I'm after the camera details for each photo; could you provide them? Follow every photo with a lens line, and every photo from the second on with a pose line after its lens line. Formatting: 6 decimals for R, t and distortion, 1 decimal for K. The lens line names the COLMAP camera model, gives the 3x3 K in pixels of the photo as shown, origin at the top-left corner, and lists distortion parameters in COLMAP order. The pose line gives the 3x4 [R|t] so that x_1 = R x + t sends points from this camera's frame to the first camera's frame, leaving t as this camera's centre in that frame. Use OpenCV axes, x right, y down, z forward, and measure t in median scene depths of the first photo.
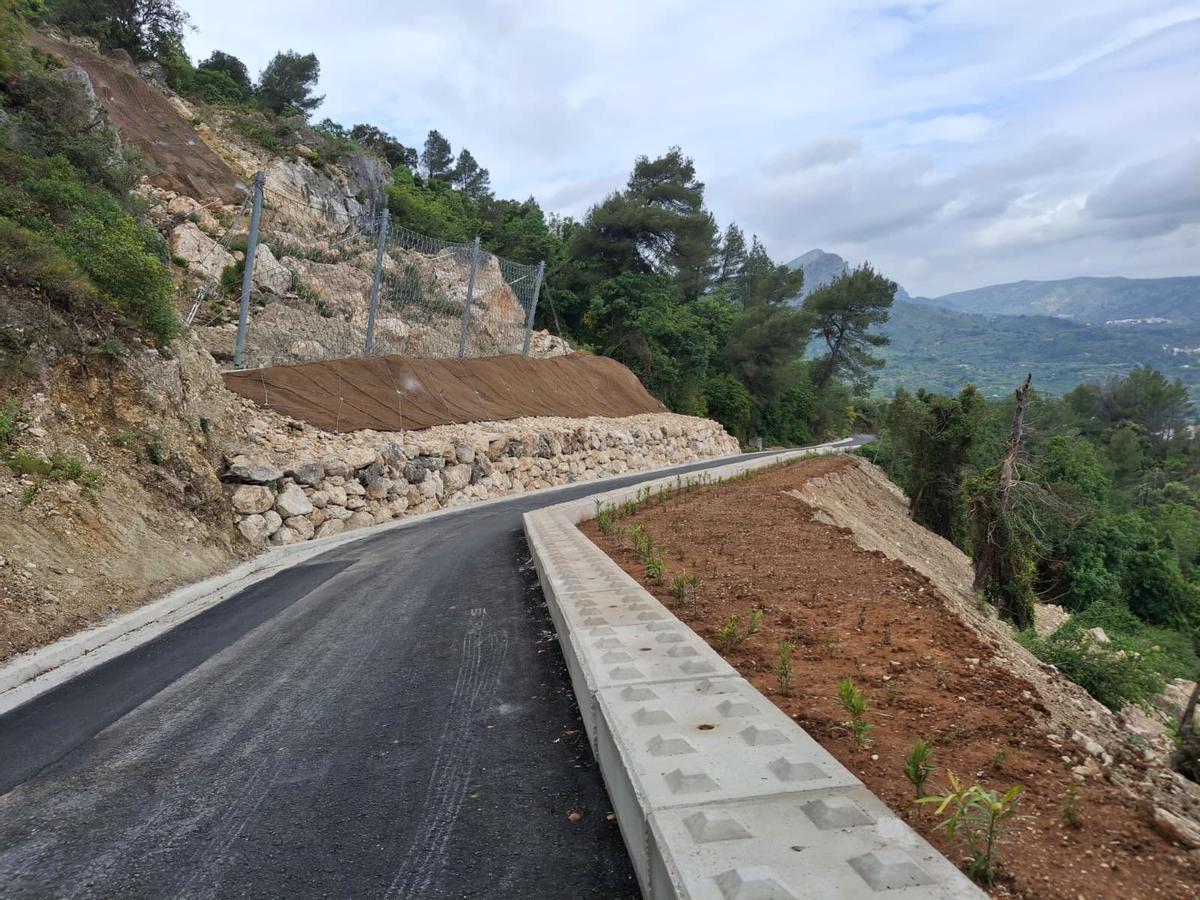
lens RADIAL K [[891.7, 0, 622.0], [0, 891.7, 459.9], [0, 0, 1]] dist [0.135016, -0.288390]
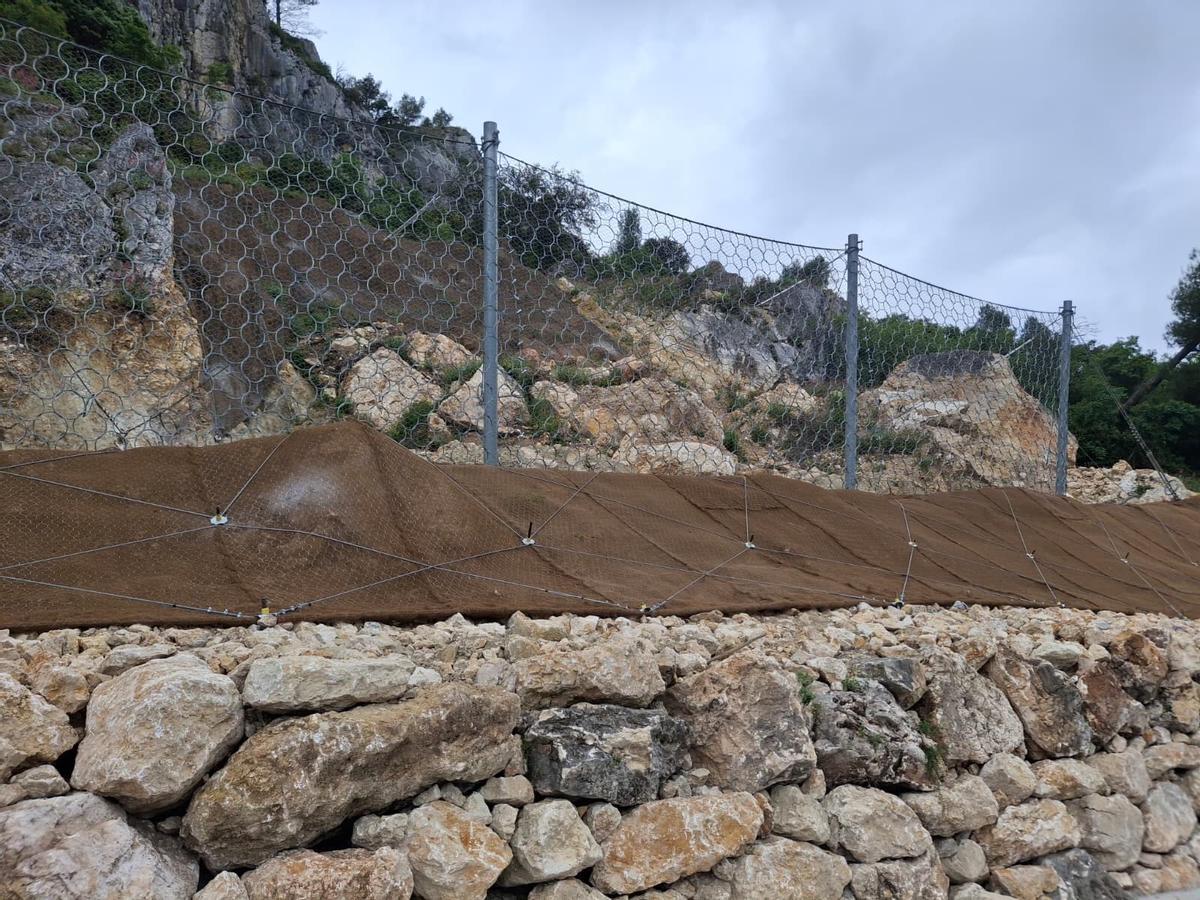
lens RADIAL K [[891.7, 0, 622.0], [0, 891.7, 459.9], [0, 0, 1]] dist [0.135016, -0.288390]
pose [[0.774355, -0.196015, -0.601625, -0.000557], [0.015681, 0.956460, -0.291440, -0.007825], [0.632557, 0.216244, 0.743714, 0.464927]]
